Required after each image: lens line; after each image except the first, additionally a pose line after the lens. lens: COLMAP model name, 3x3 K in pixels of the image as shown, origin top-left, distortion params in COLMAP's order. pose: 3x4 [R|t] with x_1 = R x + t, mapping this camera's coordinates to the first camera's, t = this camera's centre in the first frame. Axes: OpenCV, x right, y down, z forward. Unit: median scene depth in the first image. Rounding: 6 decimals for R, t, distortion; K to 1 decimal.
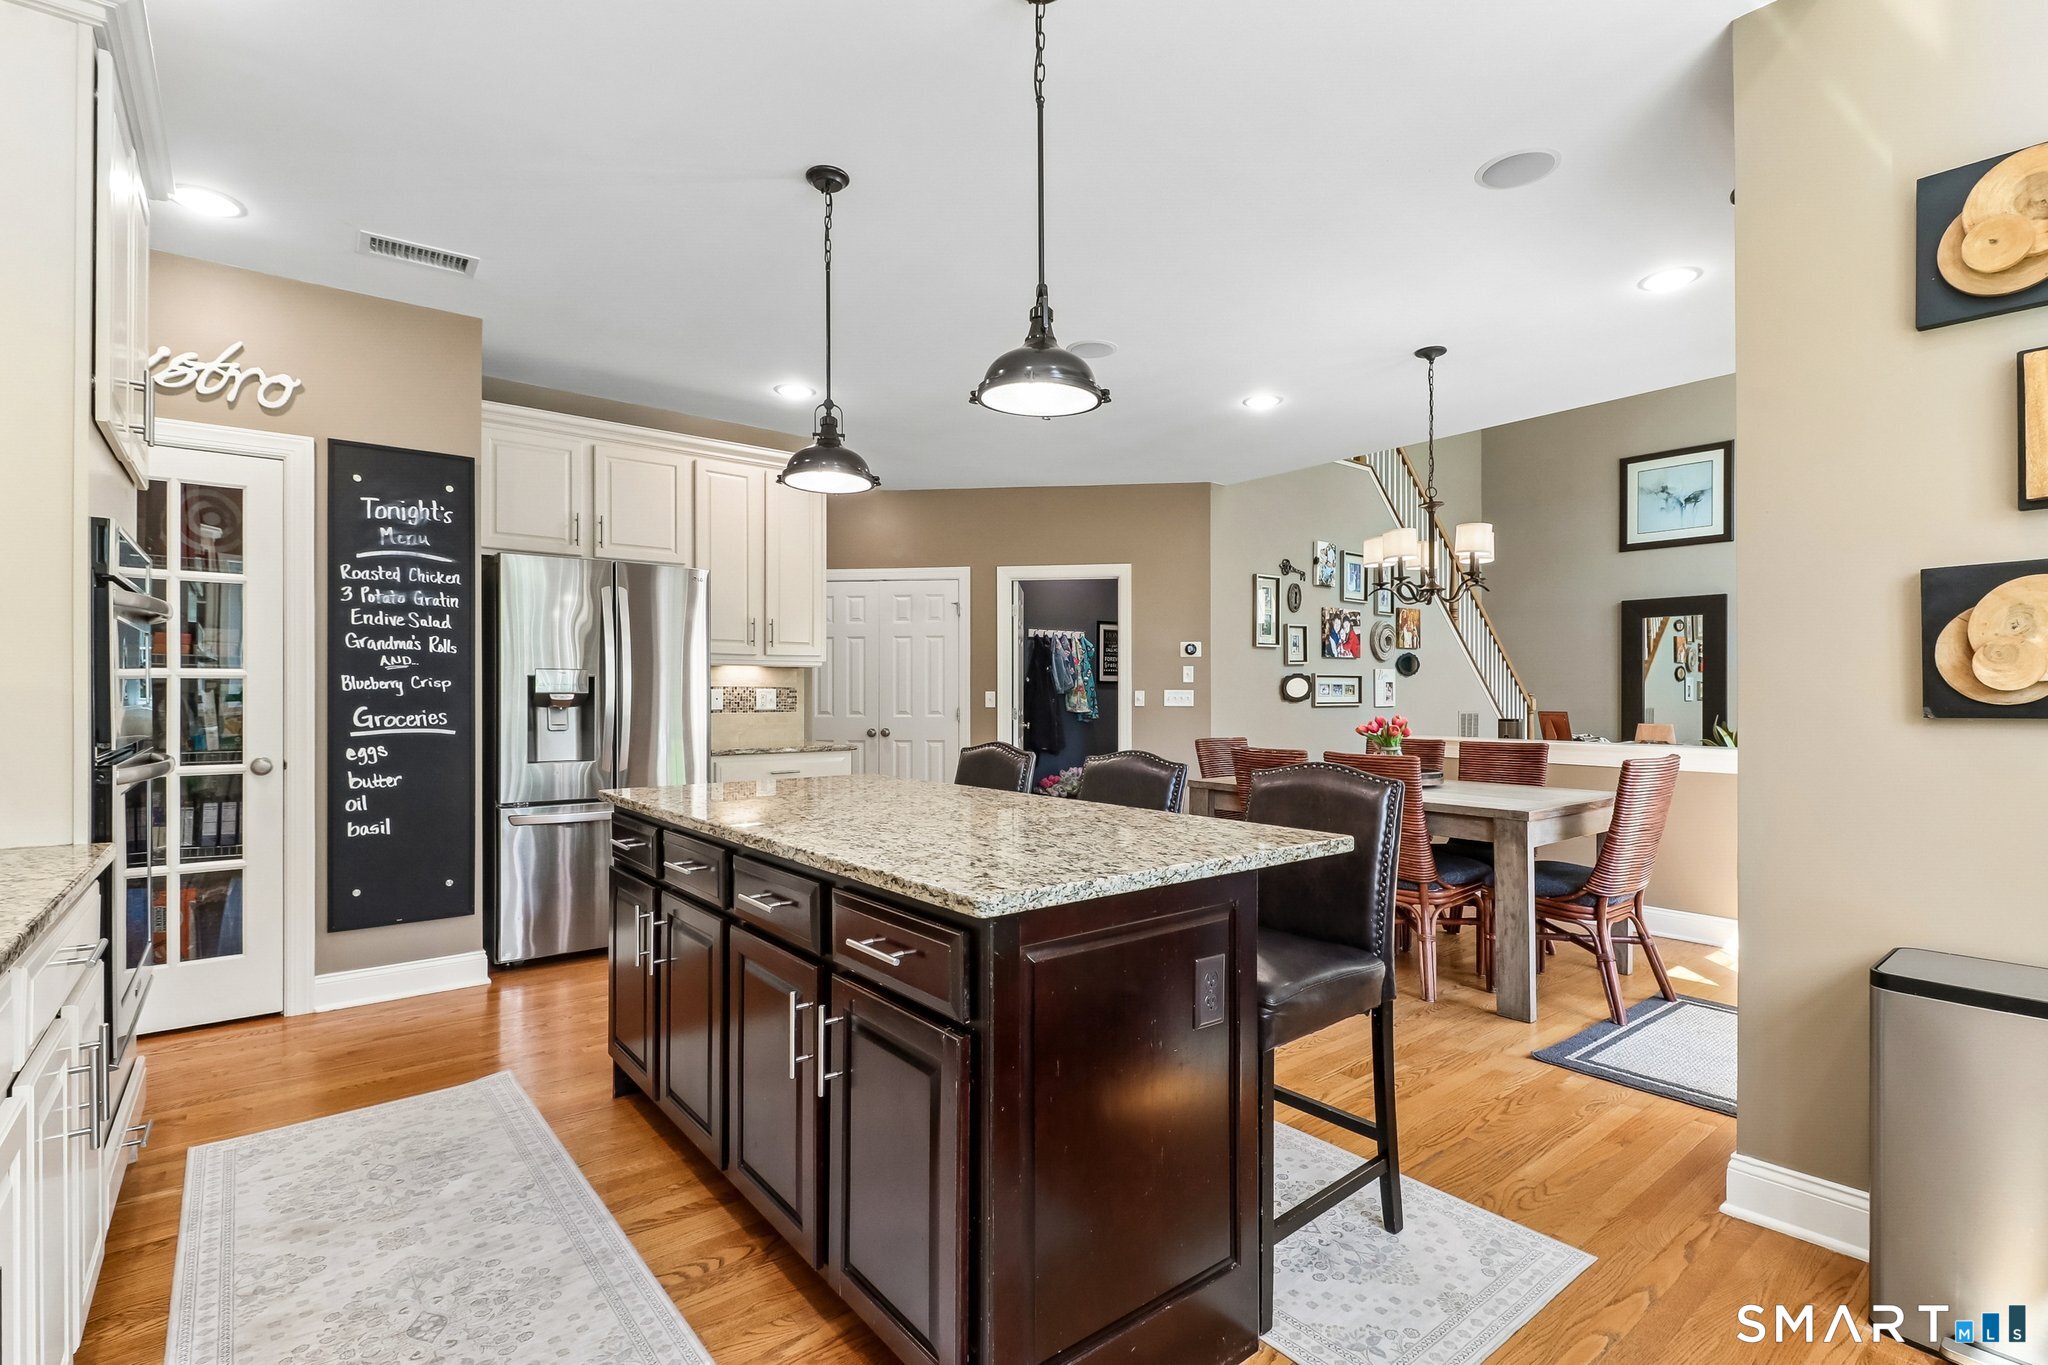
lens RADIAL K [[955.6, 0, 1020.1], [0, 955.6, 686.0], [0, 0, 1]] dist [0.020355, -0.013023]
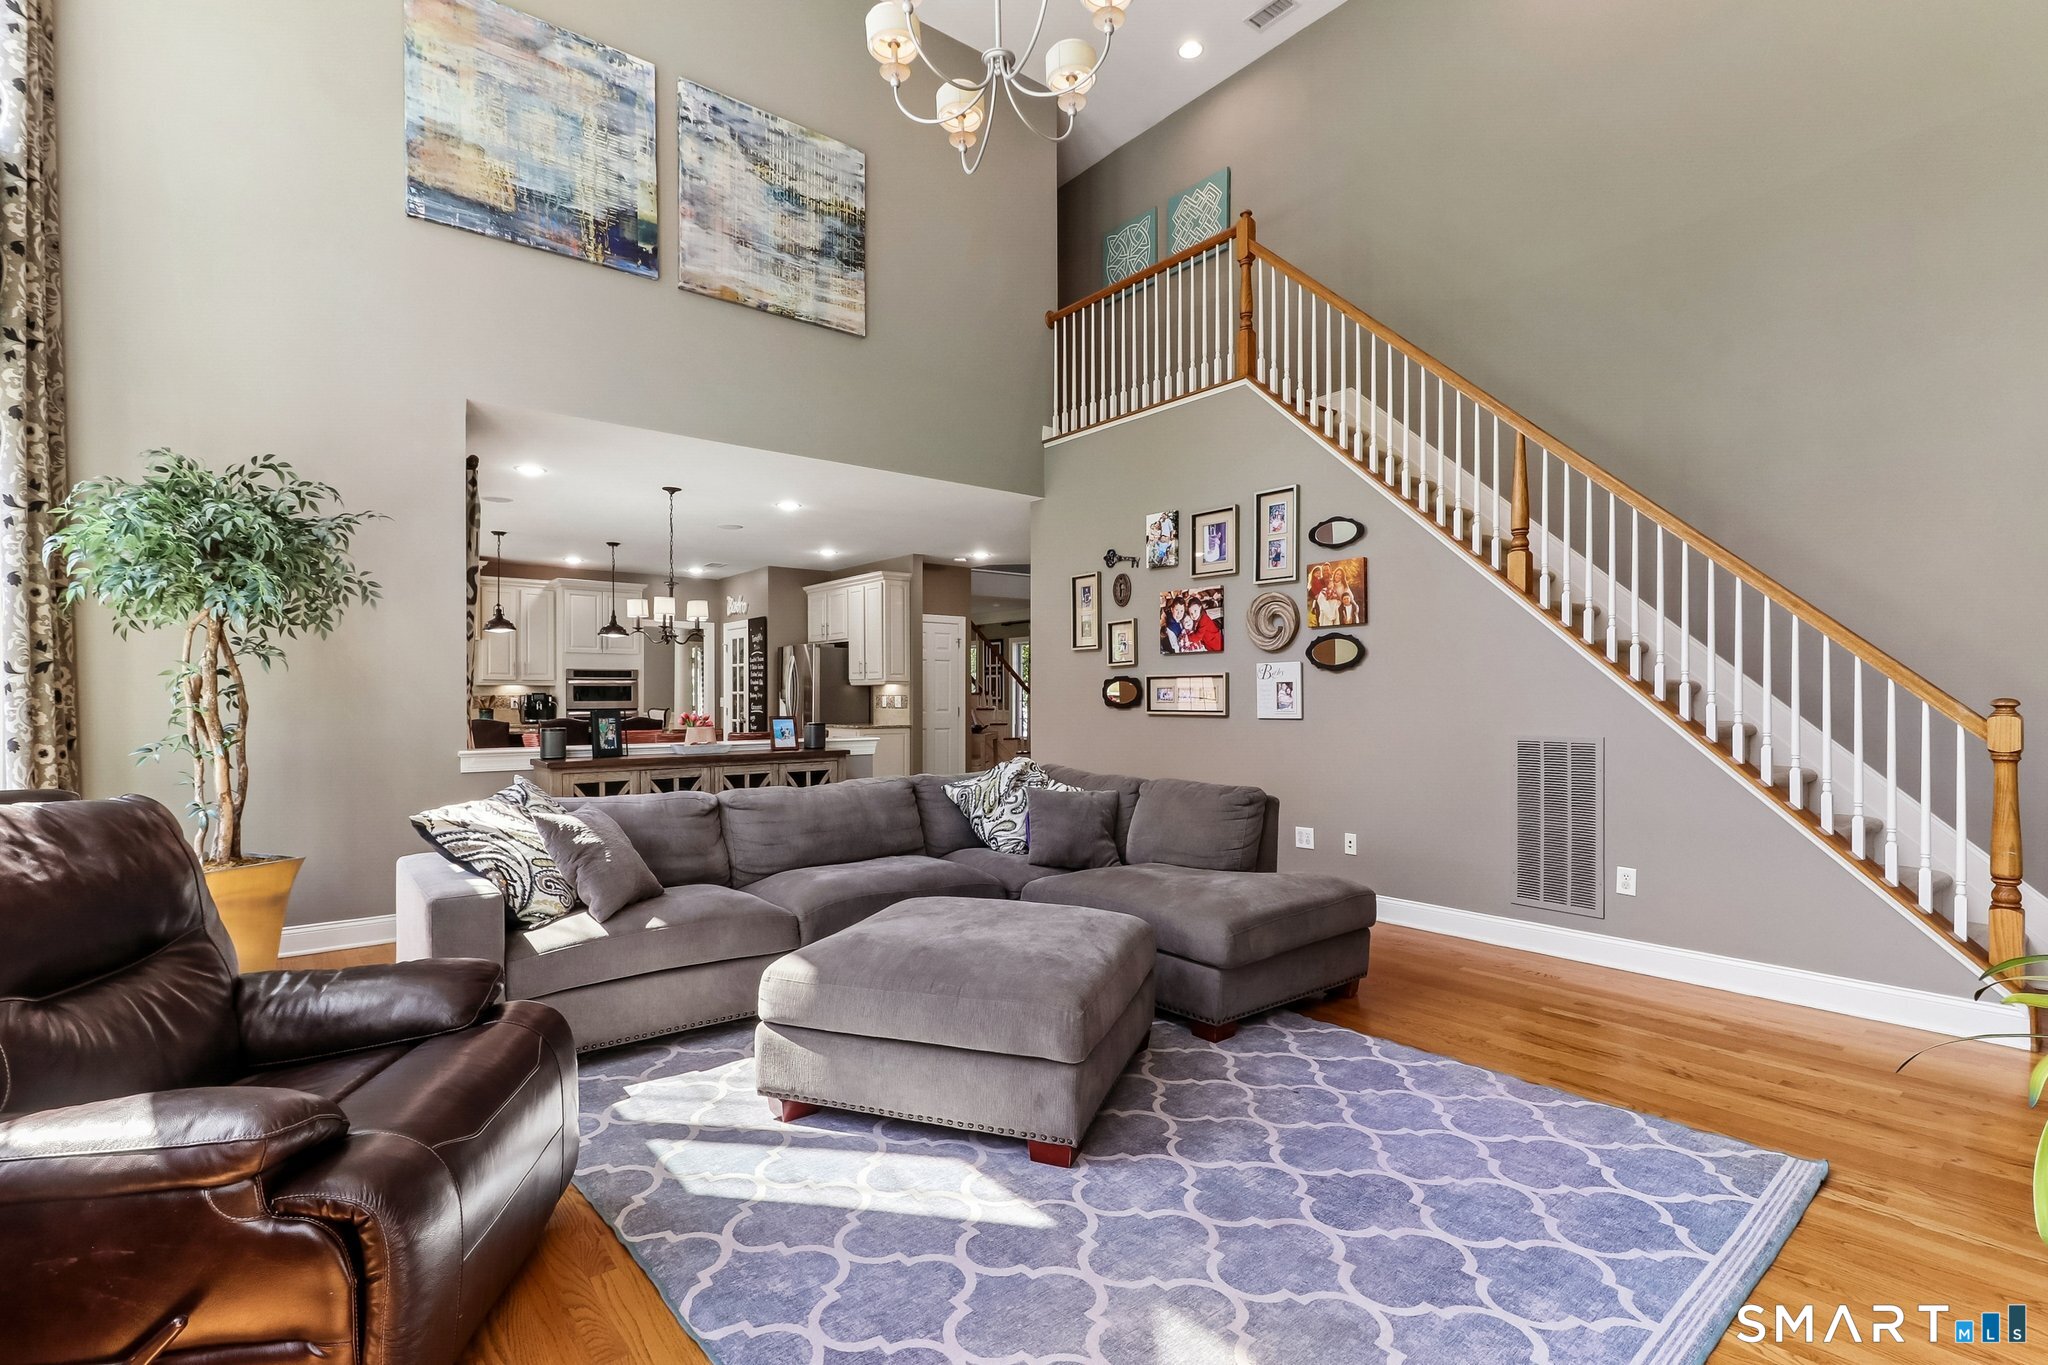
lens RADIAL K [[955.6, 0, 1035.5], [0, 955.6, 697.1], [0, 0, 1]] dist [0.020355, -0.013023]
pose [[0.008910, -0.000462, -0.999960, 1.120699], [0.009481, 0.999955, -0.000378, 0.005896], [0.999915, -0.009477, 0.008914, 0.874239]]
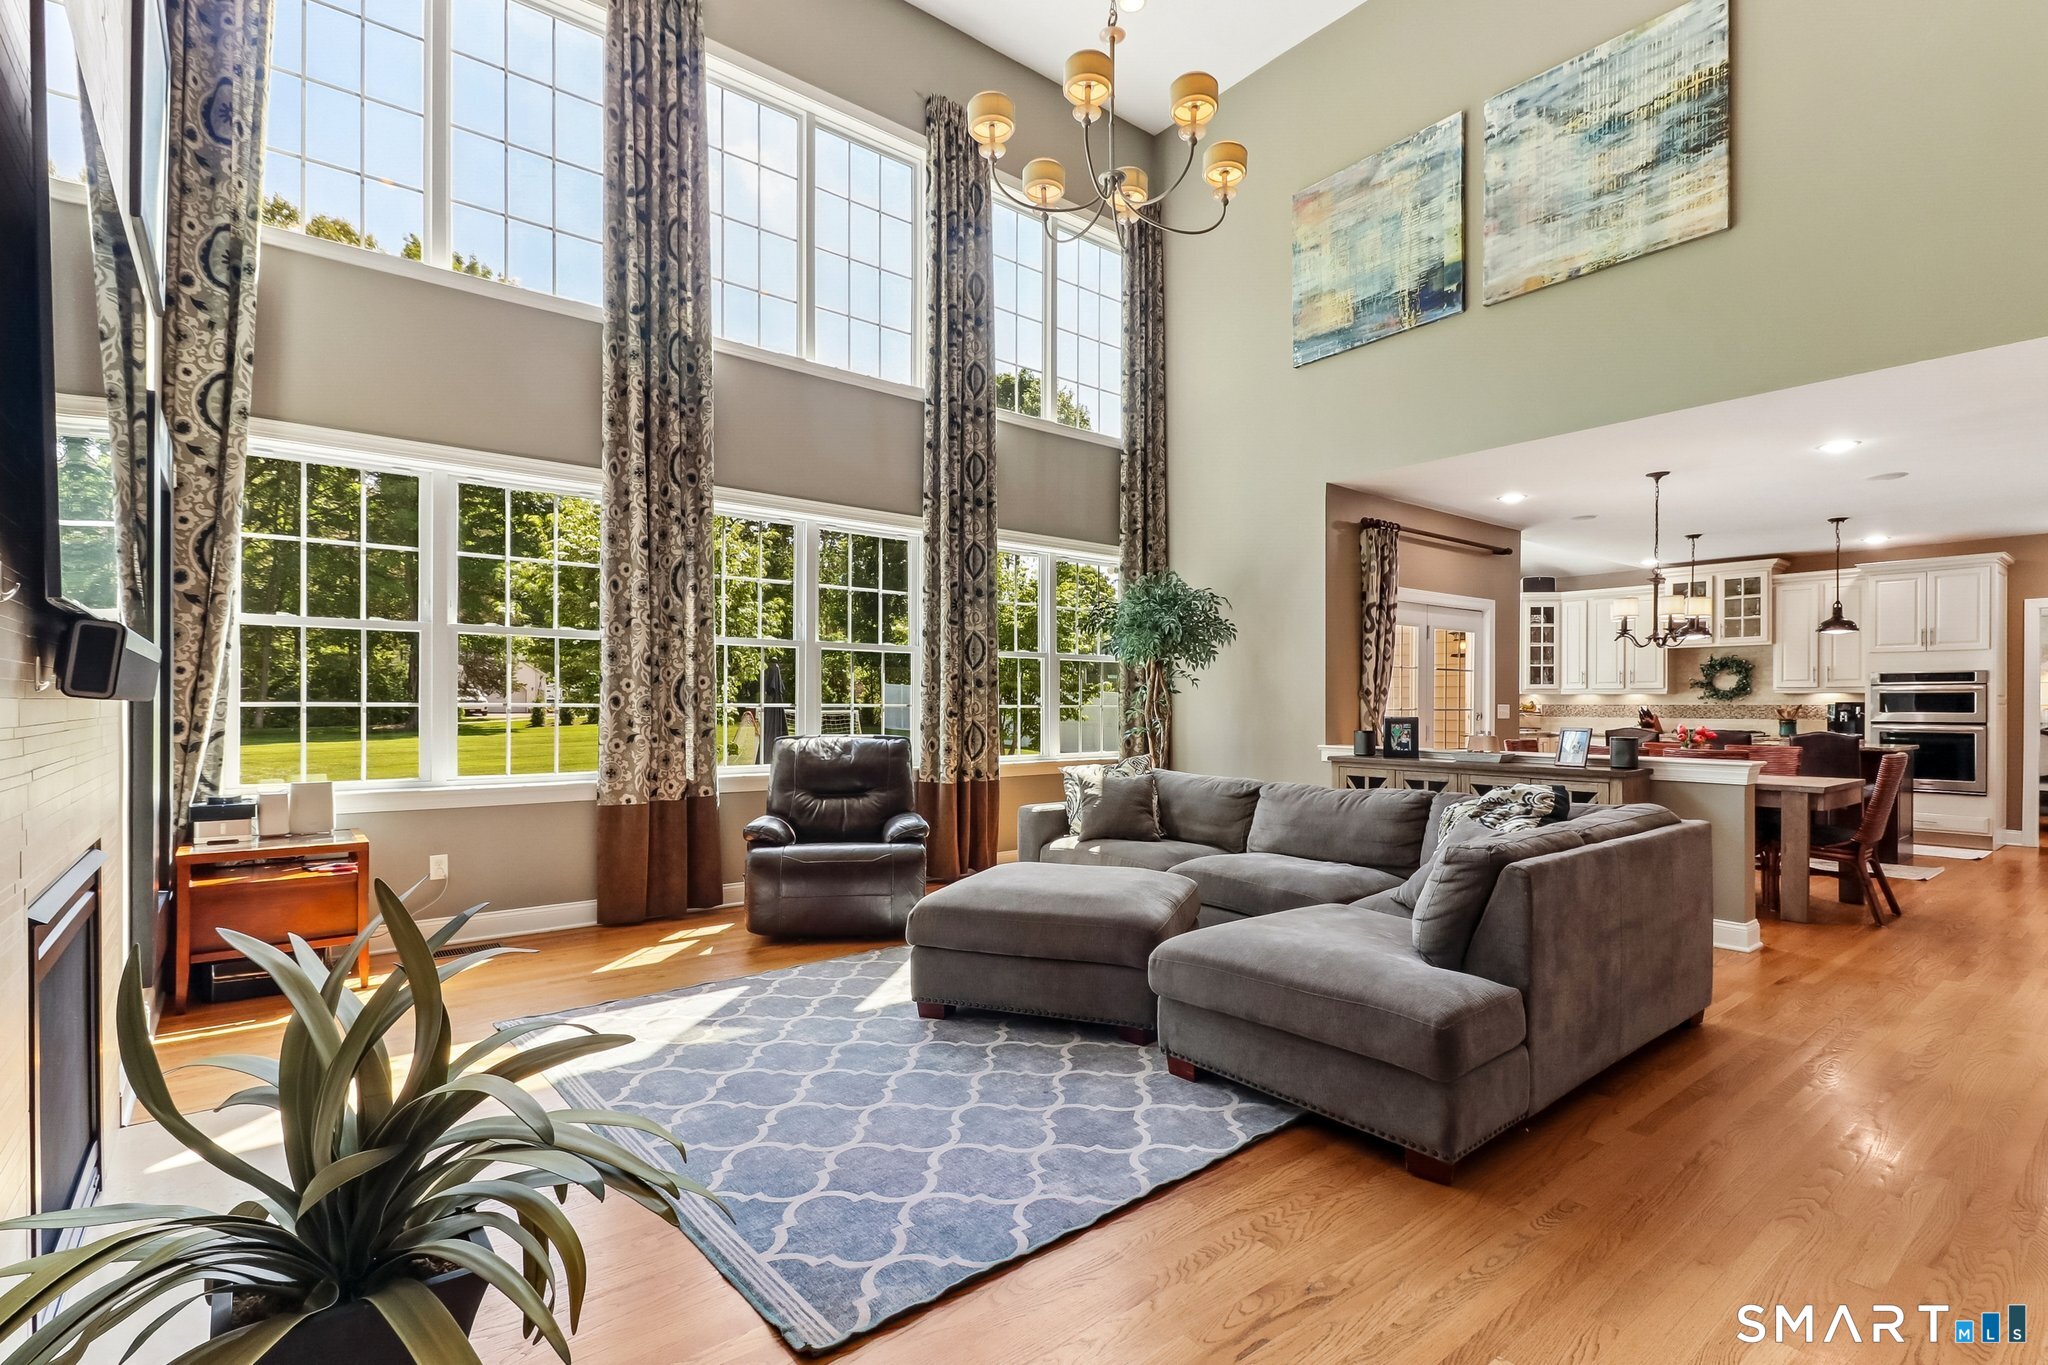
lens RADIAL K [[955.6, 0, 995.8], [0, 955.6, 708.2], [0, 0, 1]] dist [0.020355, -0.013023]
pose [[-0.999898, -0.004173, 0.013680, 0.767215], [-0.004223, 0.999984, -0.003659, 0.009278], [-0.013665, -0.003716, -0.999900, 1.354058]]
